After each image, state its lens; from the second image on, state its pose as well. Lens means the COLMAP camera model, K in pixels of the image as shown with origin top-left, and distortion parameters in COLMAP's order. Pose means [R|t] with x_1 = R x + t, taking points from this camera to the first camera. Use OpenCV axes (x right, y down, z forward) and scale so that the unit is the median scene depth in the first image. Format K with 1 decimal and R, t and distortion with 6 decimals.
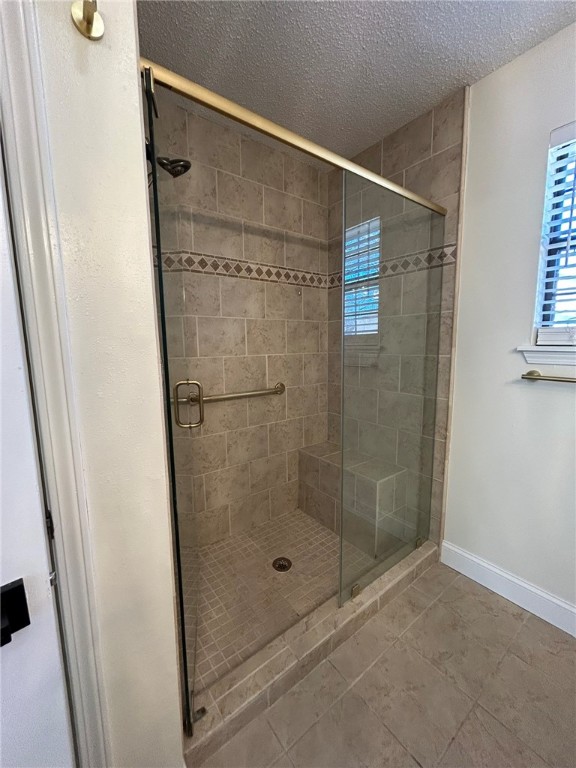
lens RADIAL K [[309.1, 0, 288.0], [0, 309.1, 384.0], [0, 0, 1]] dist [-0.000553, -0.001942]
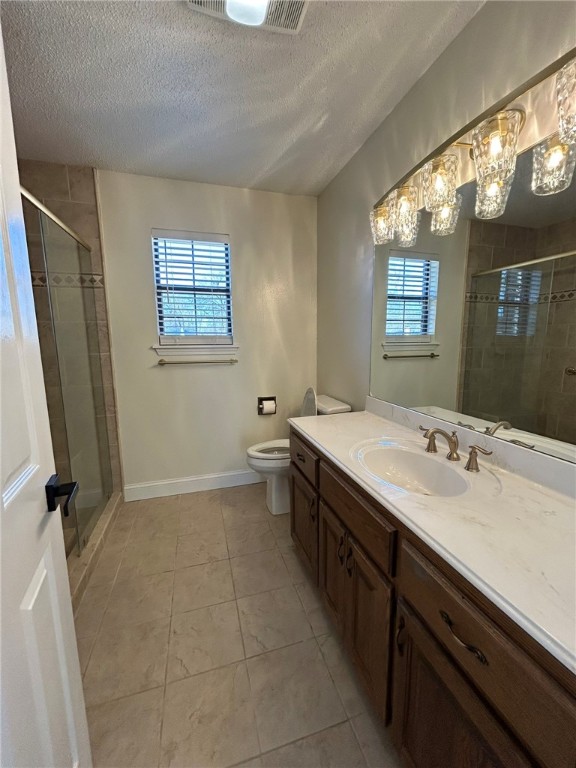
lens RADIAL K [[309.1, 0, 288.0], [0, 309.1, 384.0], [0, 0, 1]] dist [-0.000553, -0.001942]
pose [[0.348930, -0.122331, 0.929130, -0.530614], [0.130773, 0.988099, 0.080984, 0.039608], [-0.927980, 0.093247, 0.360775, -0.255821]]
